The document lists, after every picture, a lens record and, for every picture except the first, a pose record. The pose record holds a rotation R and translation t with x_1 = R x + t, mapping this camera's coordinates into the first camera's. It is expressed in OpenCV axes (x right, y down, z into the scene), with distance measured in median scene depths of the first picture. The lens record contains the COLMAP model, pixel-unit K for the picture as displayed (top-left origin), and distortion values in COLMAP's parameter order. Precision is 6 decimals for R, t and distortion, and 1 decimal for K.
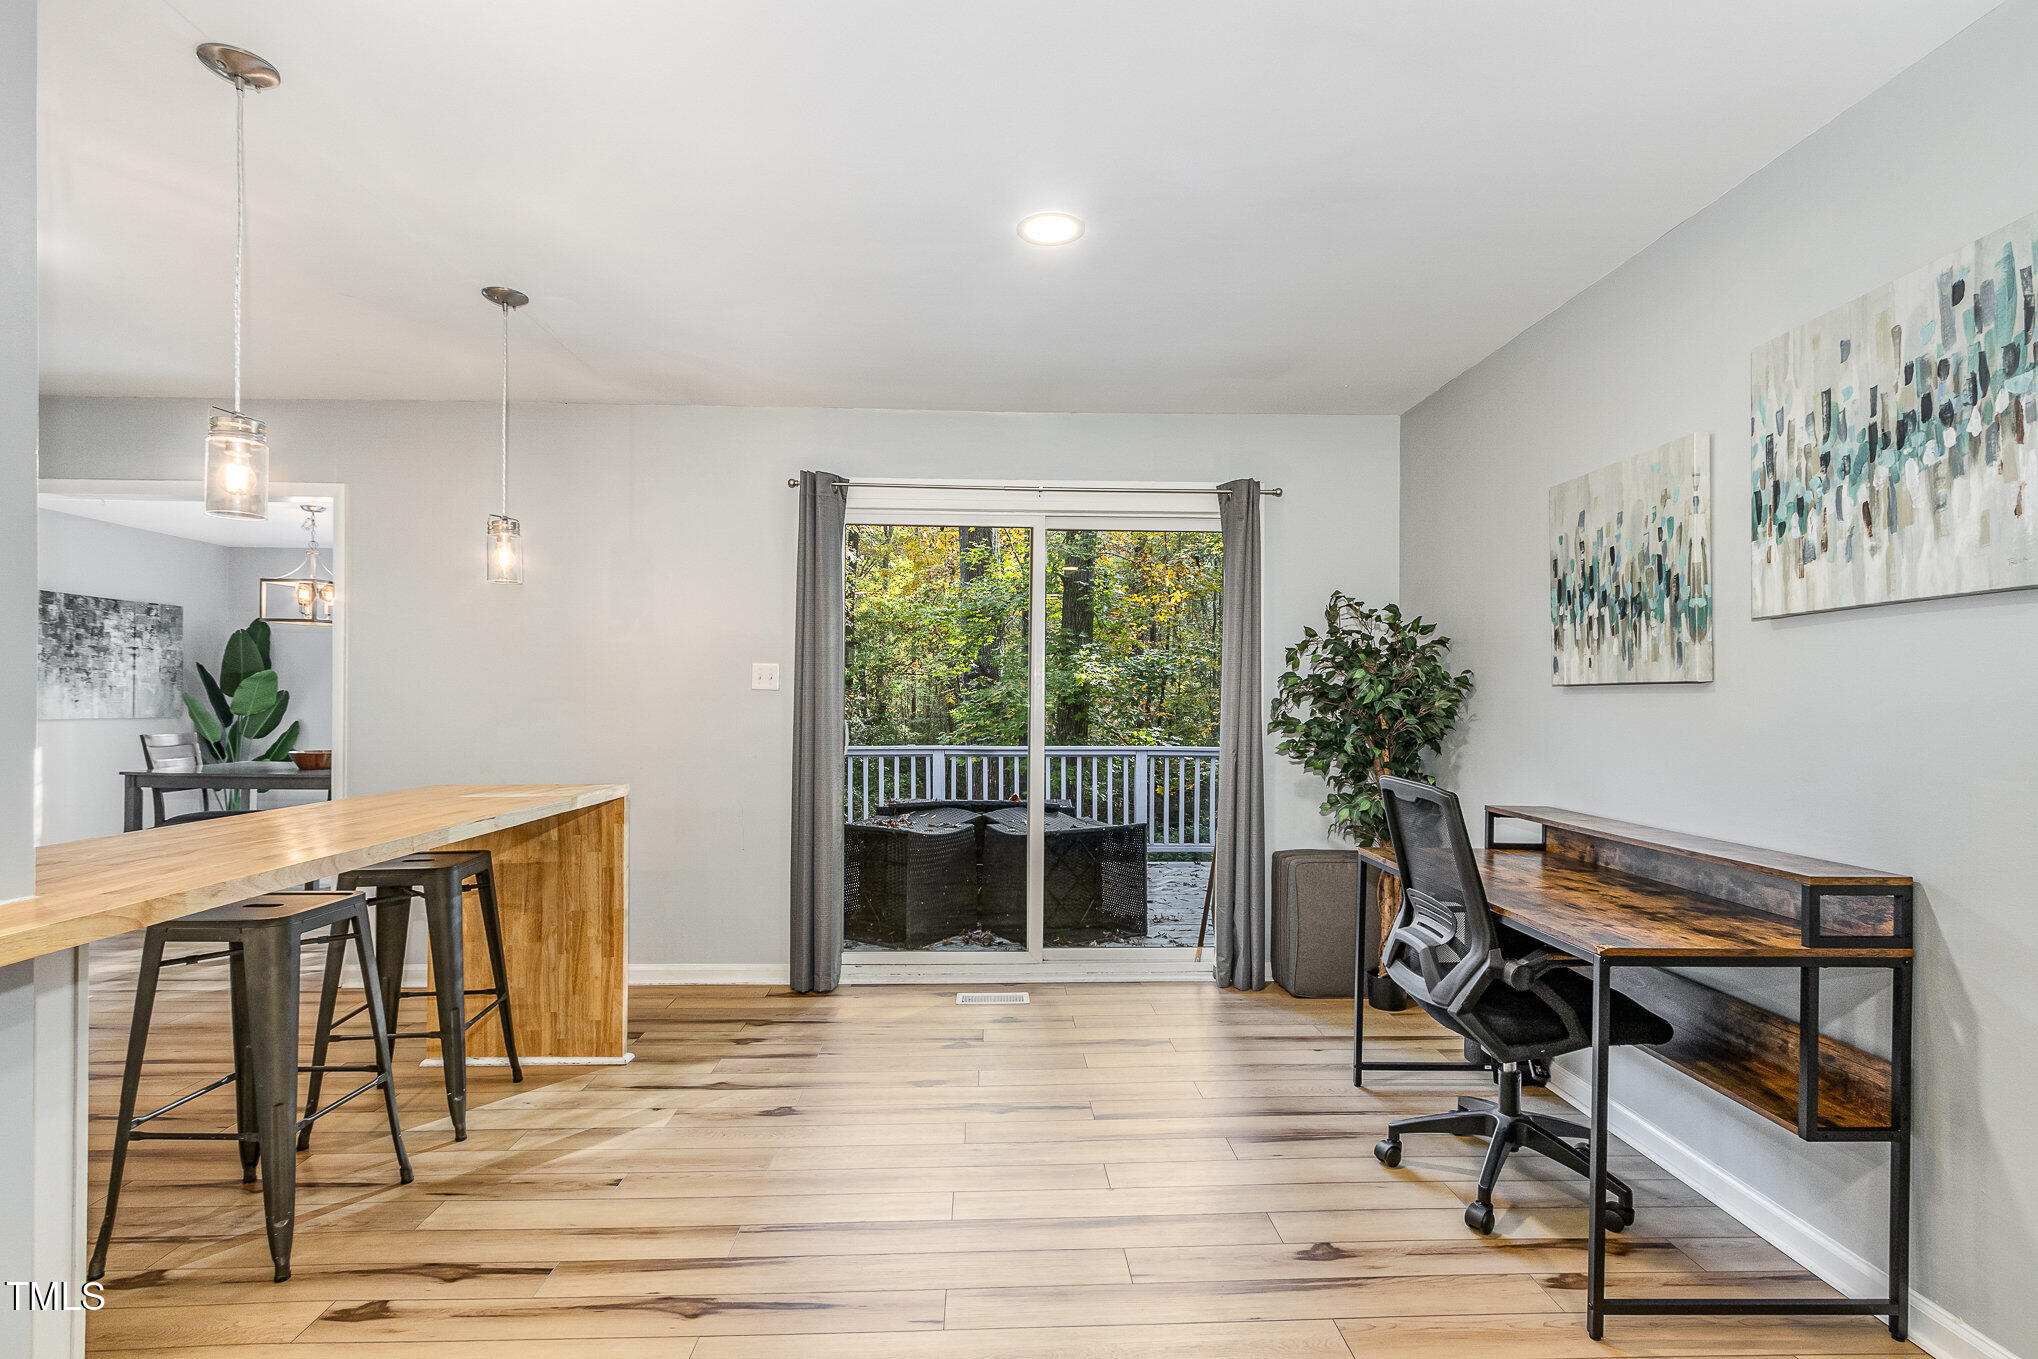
lens RADIAL K [[958.2, 0, 1021.4], [0, 958.2, 693.5], [0, 0, 1]] dist [0.001007, -0.000287]
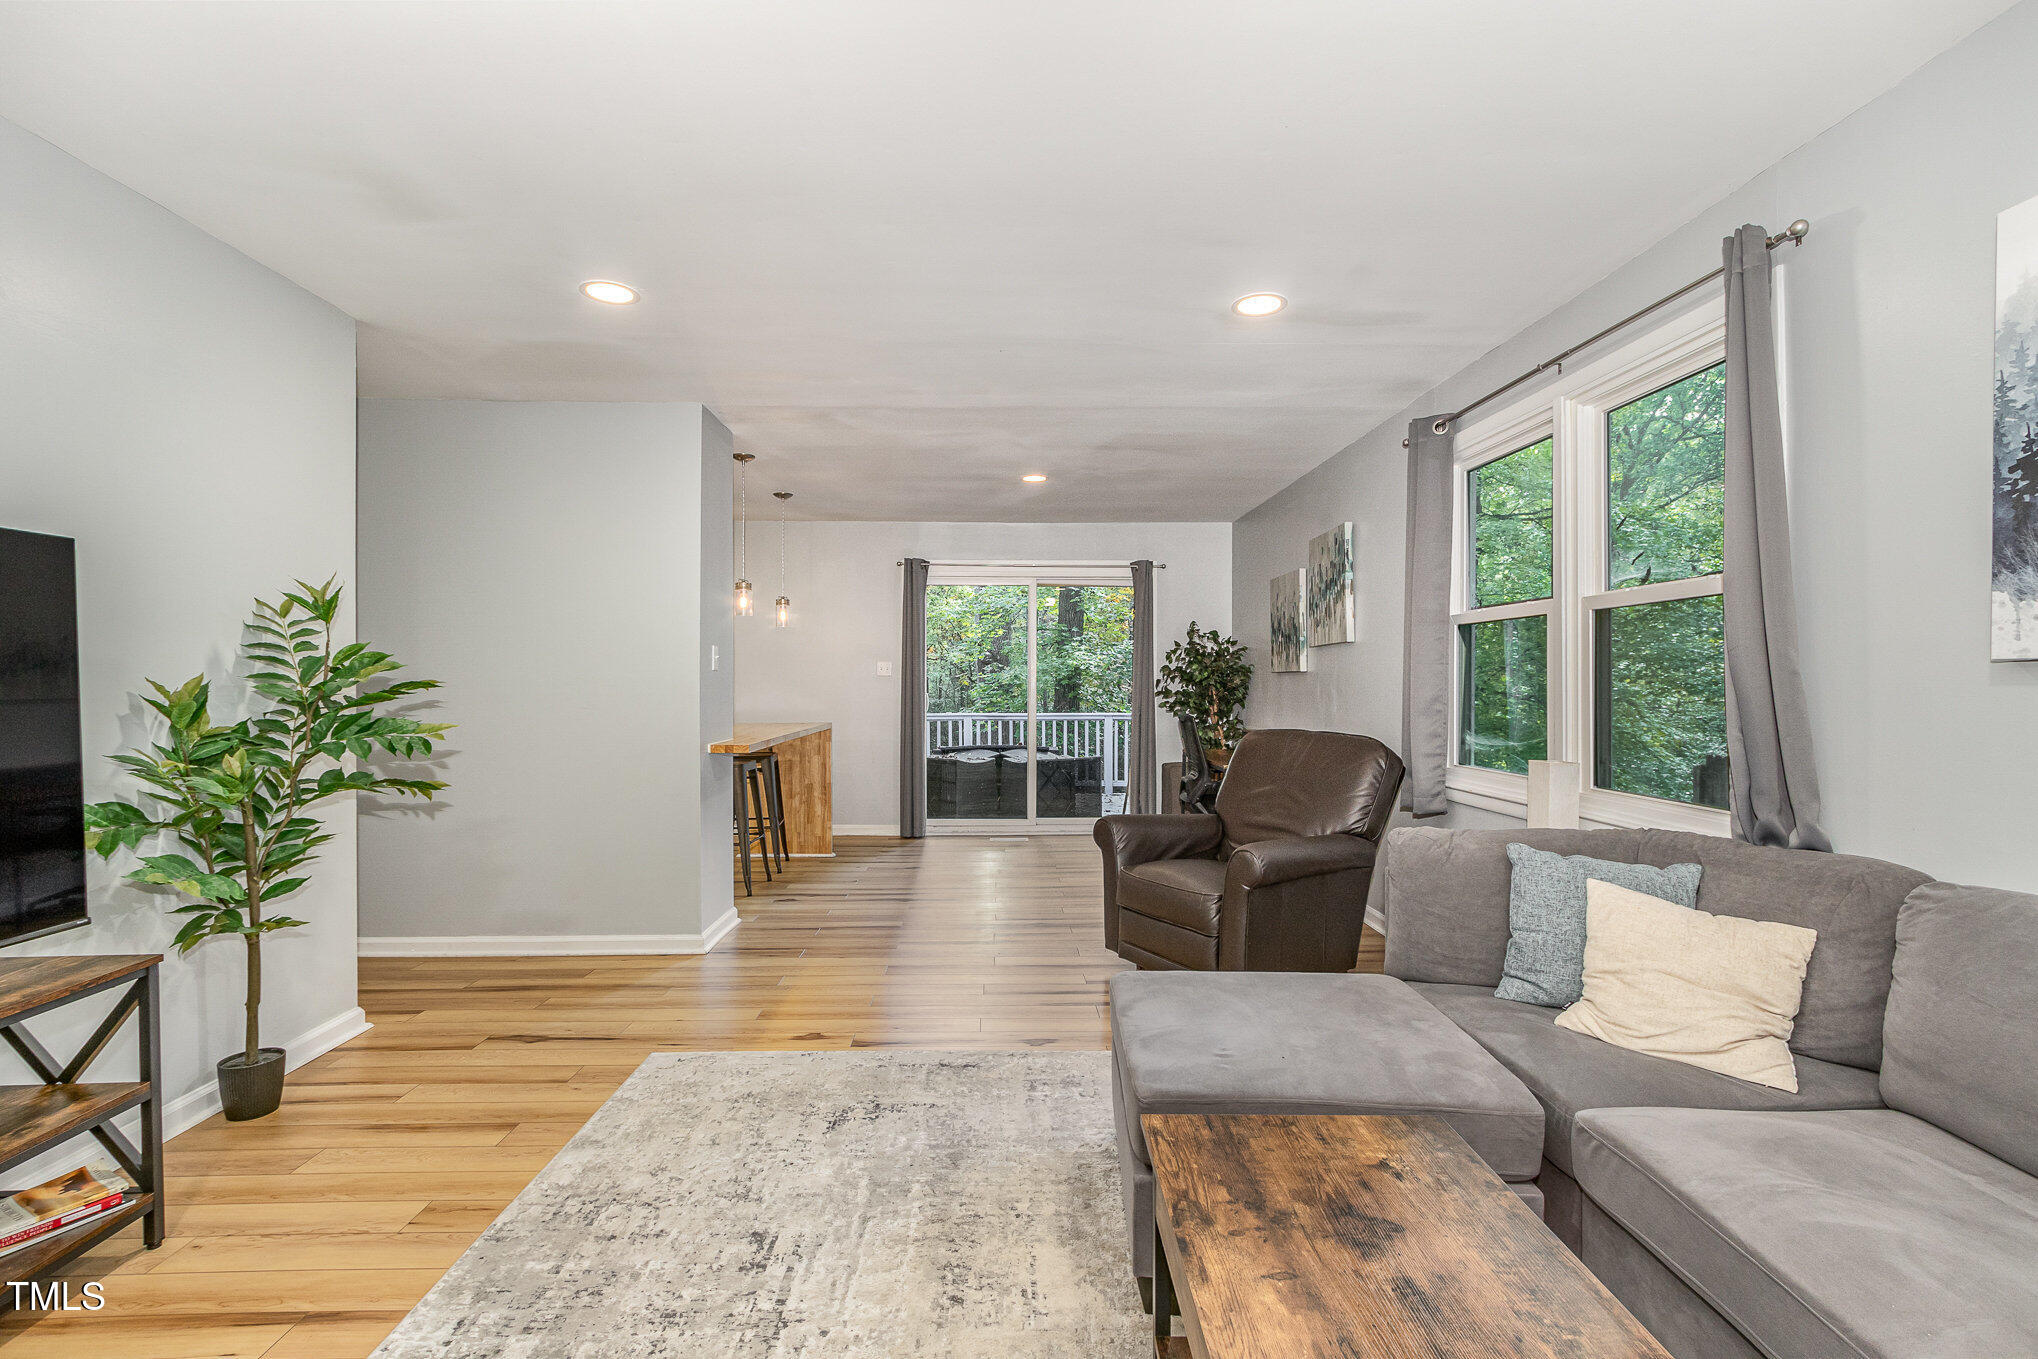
lens RADIAL K [[958.2, 0, 1017.9], [0, 958.2, 679.6], [0, 0, 1]] dist [0.001007, -0.000287]
pose [[0.999935, -0.005011, -0.010209, 0.007748], [0.005057, 0.999977, 0.004537, -0.003914], [0.010186, -0.004588, 0.999938, -0.756124]]
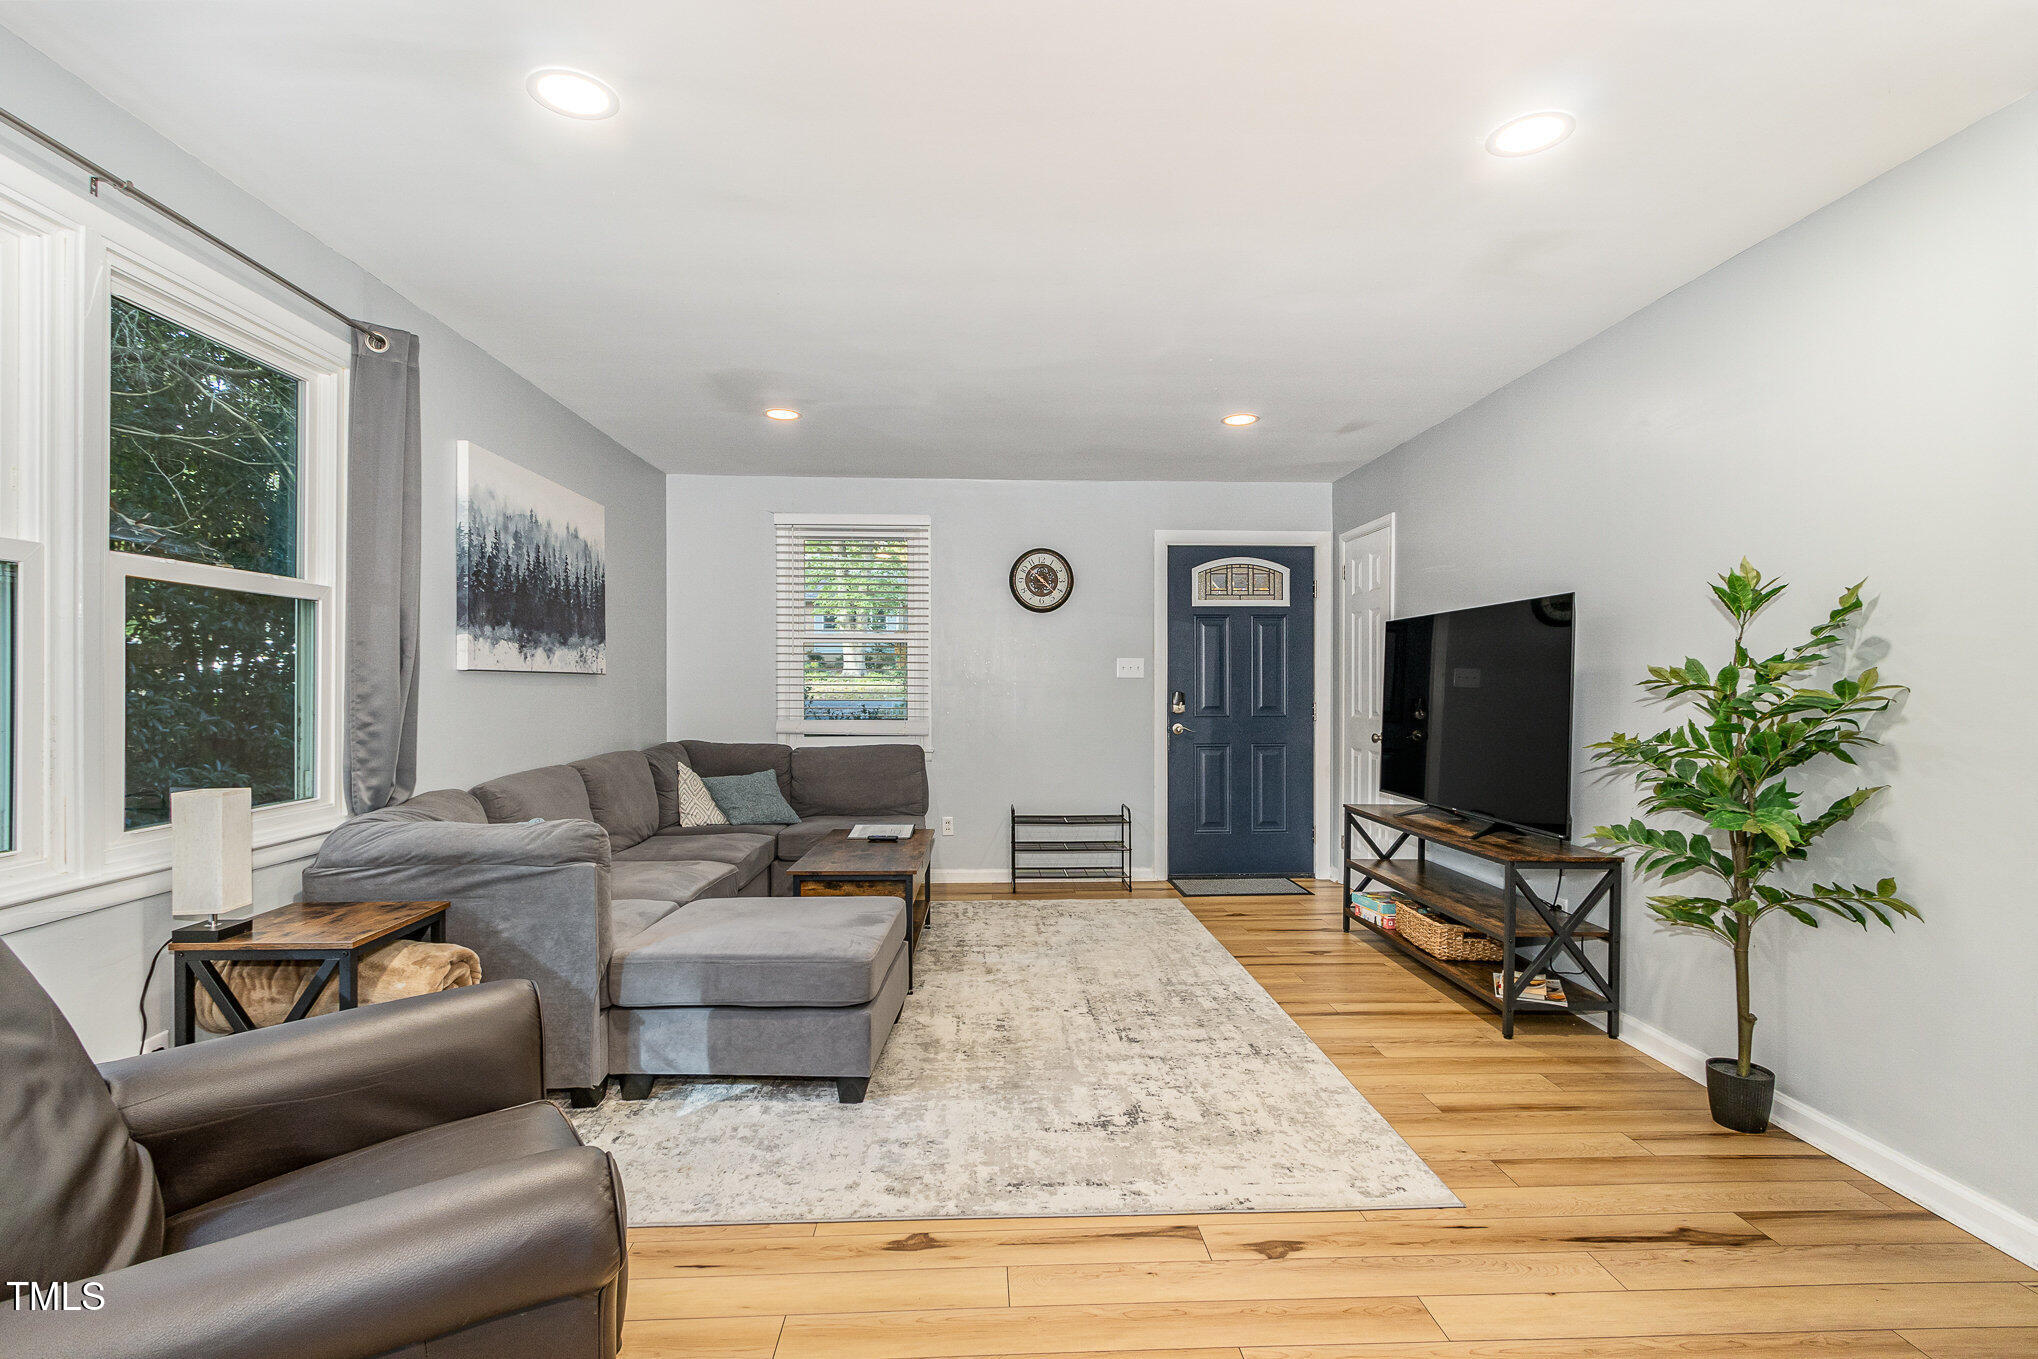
lens RADIAL K [[958.2, 0, 1024.9], [0, 958.2, 686.5], [0, 0, 1]] dist [0.001007, -0.000287]
pose [[-0.999844, -0.007366, -0.016071, -0.042188], [-0.007322, 0.999969, -0.002774, 0.006709], [0.016091, -0.002656, -0.999867, 0.828262]]
